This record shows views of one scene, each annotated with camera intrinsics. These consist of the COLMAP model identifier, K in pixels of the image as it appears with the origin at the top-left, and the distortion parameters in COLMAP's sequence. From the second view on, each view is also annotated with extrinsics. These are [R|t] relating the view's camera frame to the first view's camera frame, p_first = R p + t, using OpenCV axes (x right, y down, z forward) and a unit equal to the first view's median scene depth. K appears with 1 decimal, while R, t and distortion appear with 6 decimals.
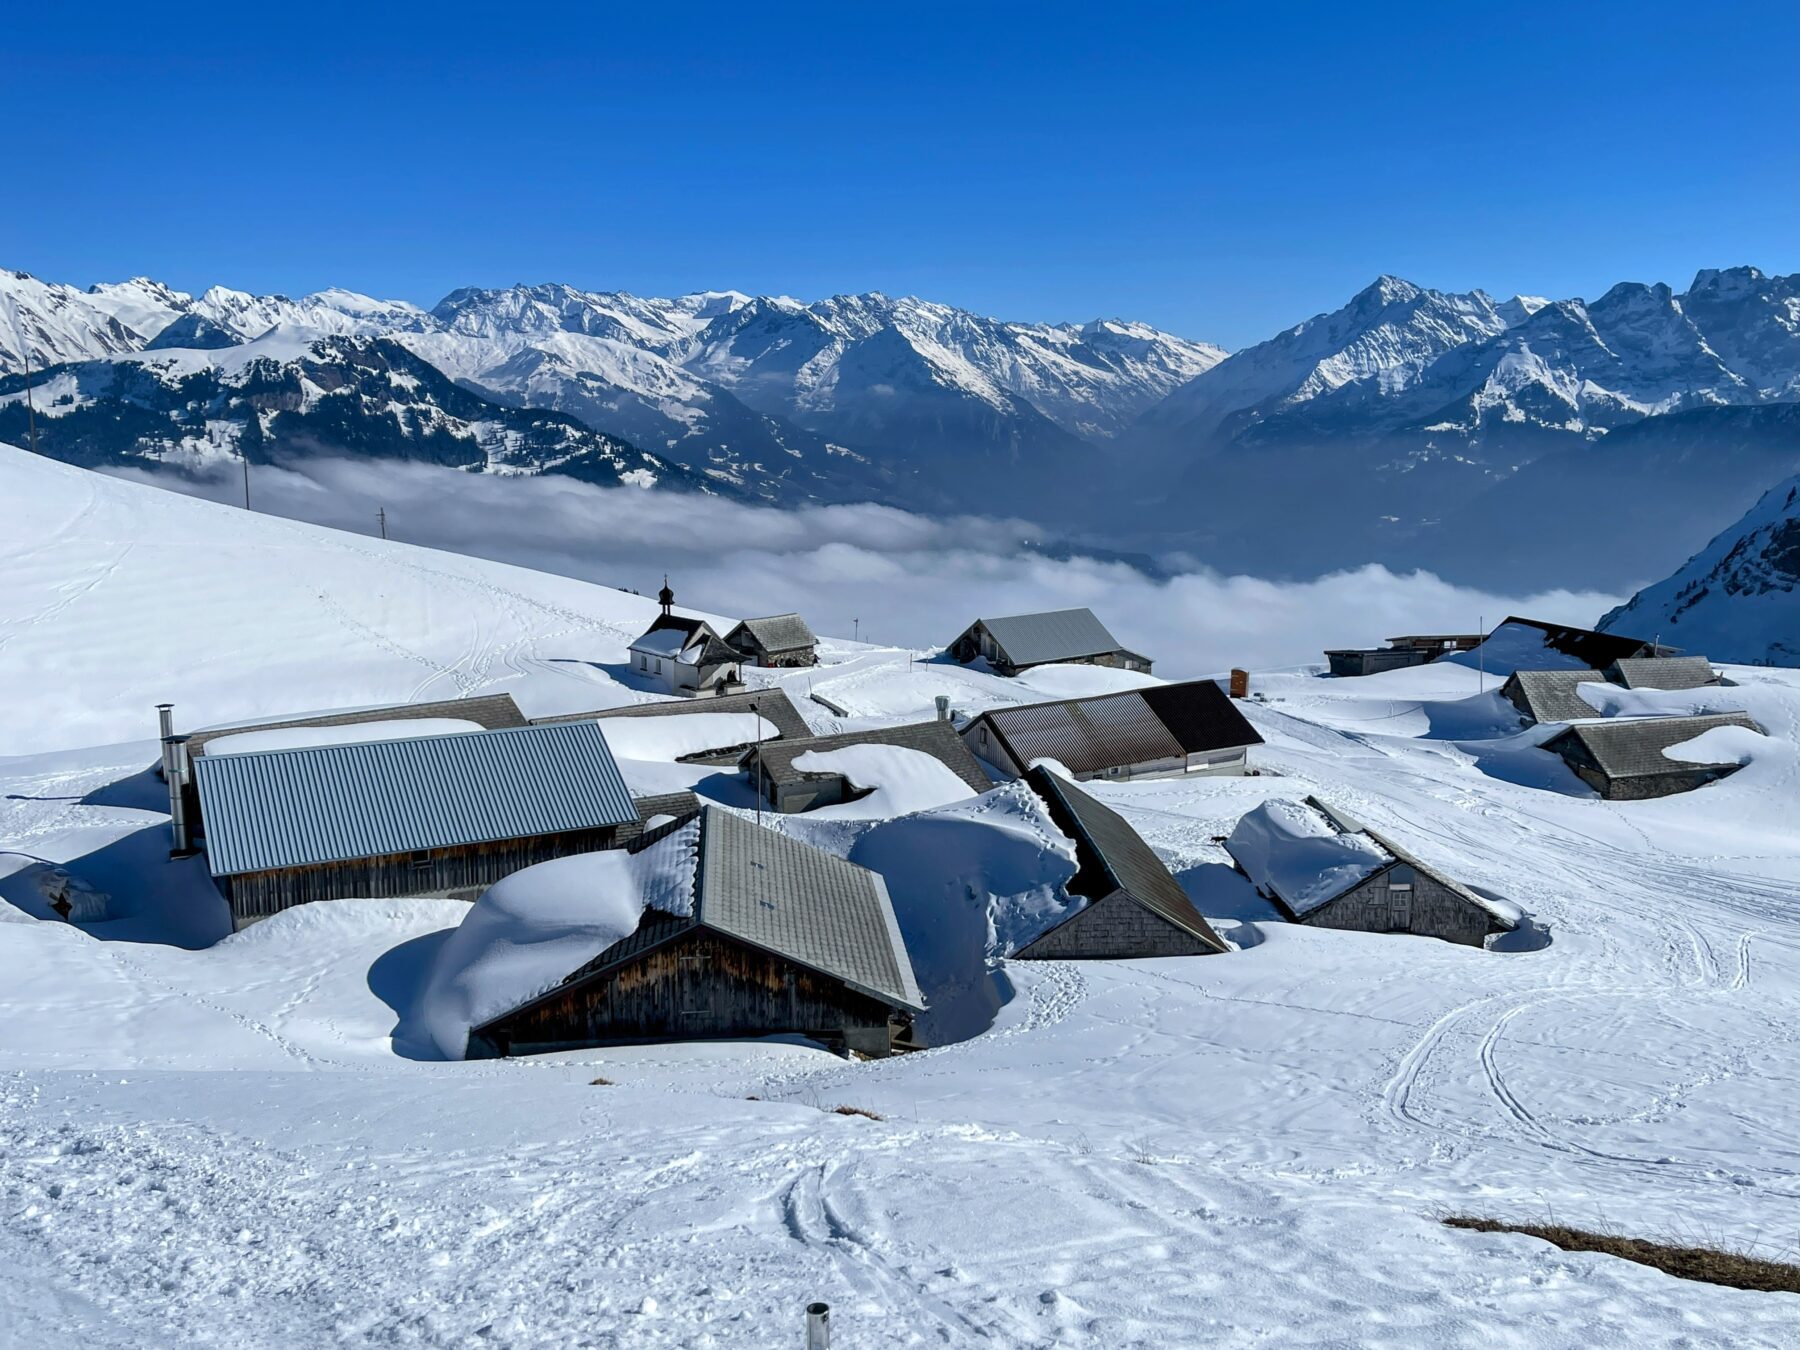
lens RADIAL K [[1591.9, 0, 910.3], [0, 1591.9, 663.2], [0, 0, 1]] dist [0.042970, -0.012643]
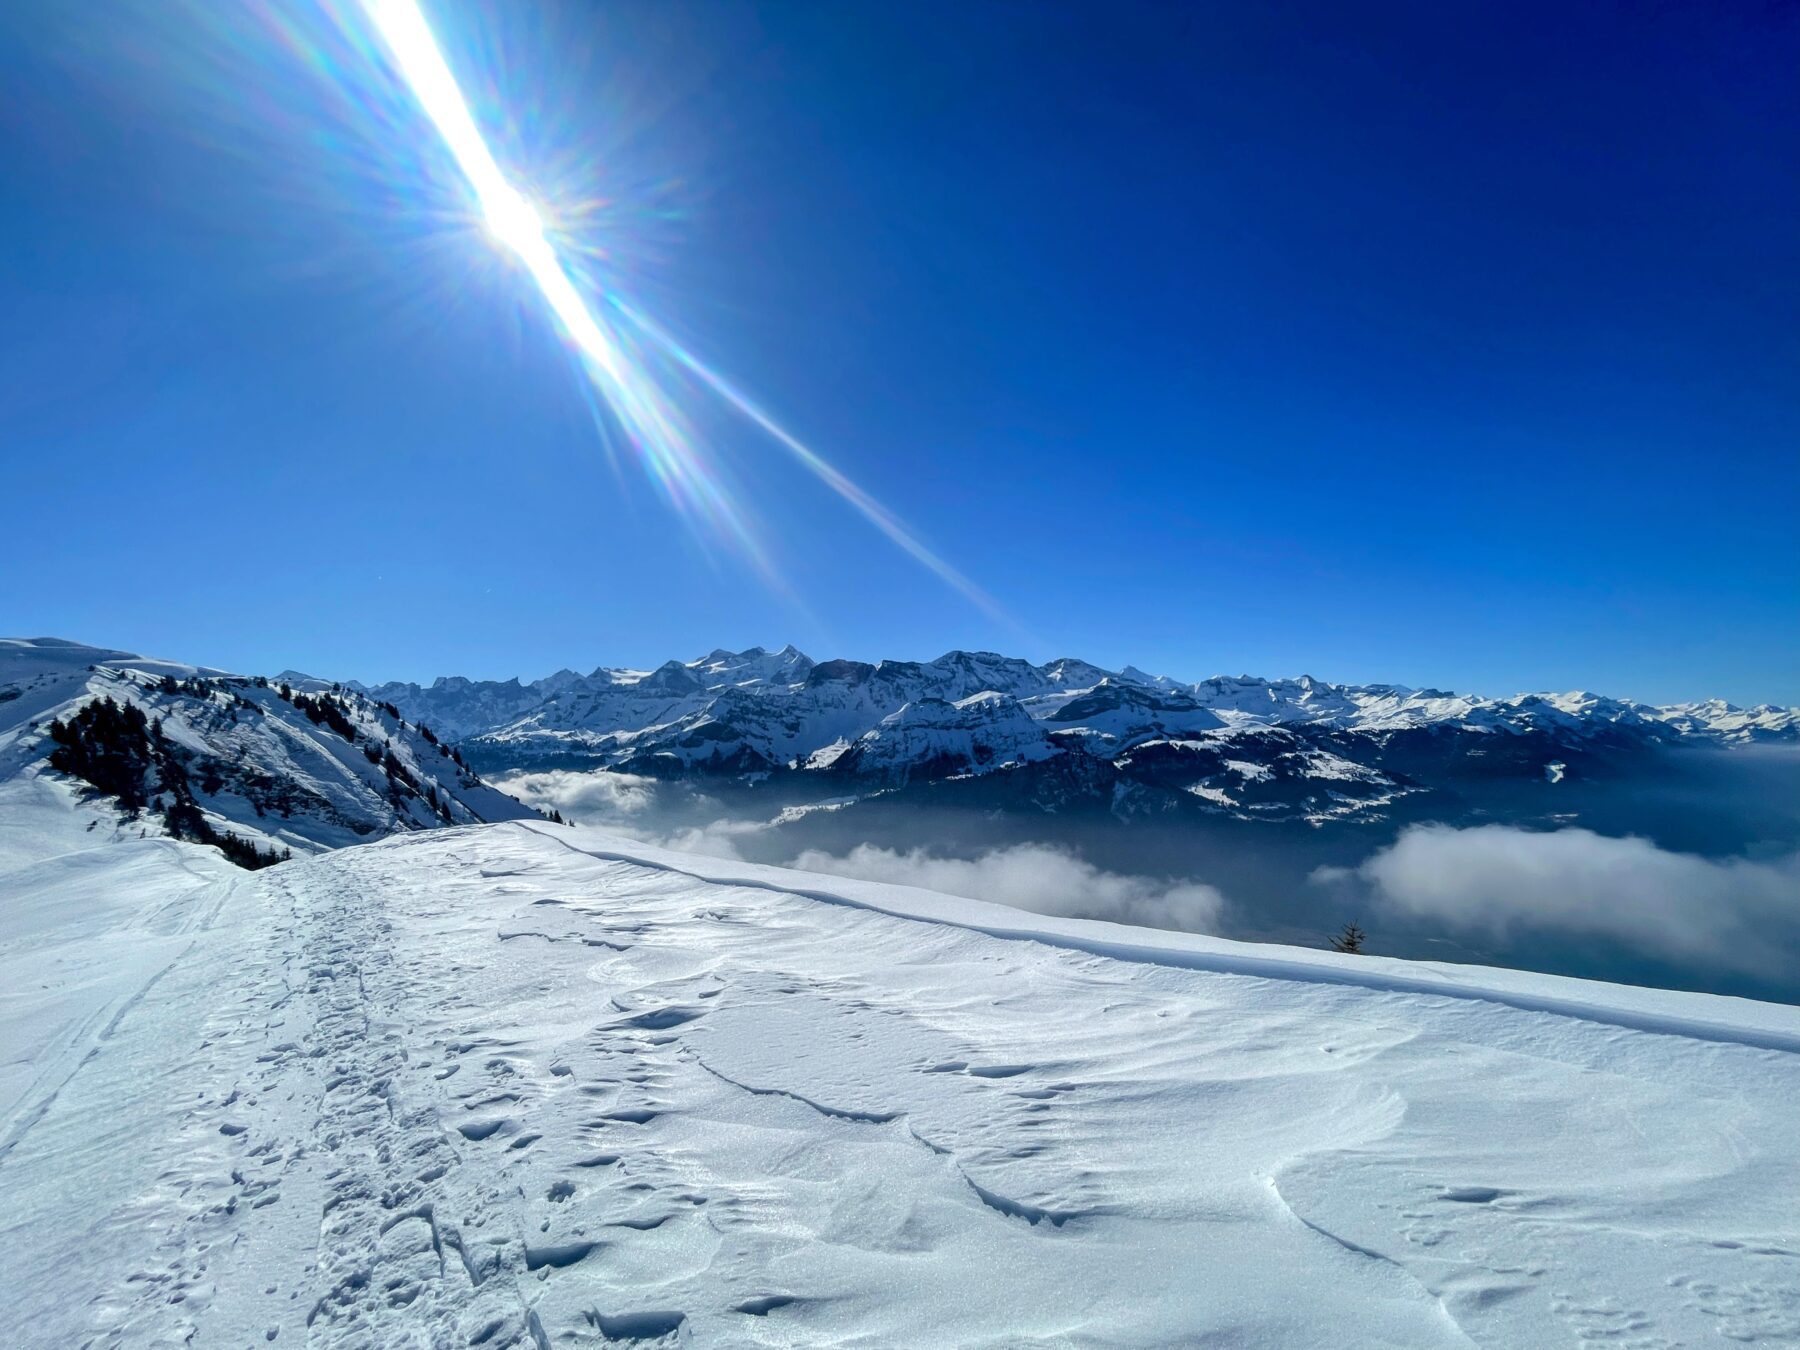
lens RADIAL K [[731.5, 0, 889.4], [0, 731.5, 671.2], [0, 0, 1]] dist [-0.001558, 0.001566]
pose [[0.601656, 0.046001, 0.797429, 0.143973], [0.149027, 0.974345, -0.168647, -0.008660], [-0.784730, 0.220306, 0.579365, -0.009993]]
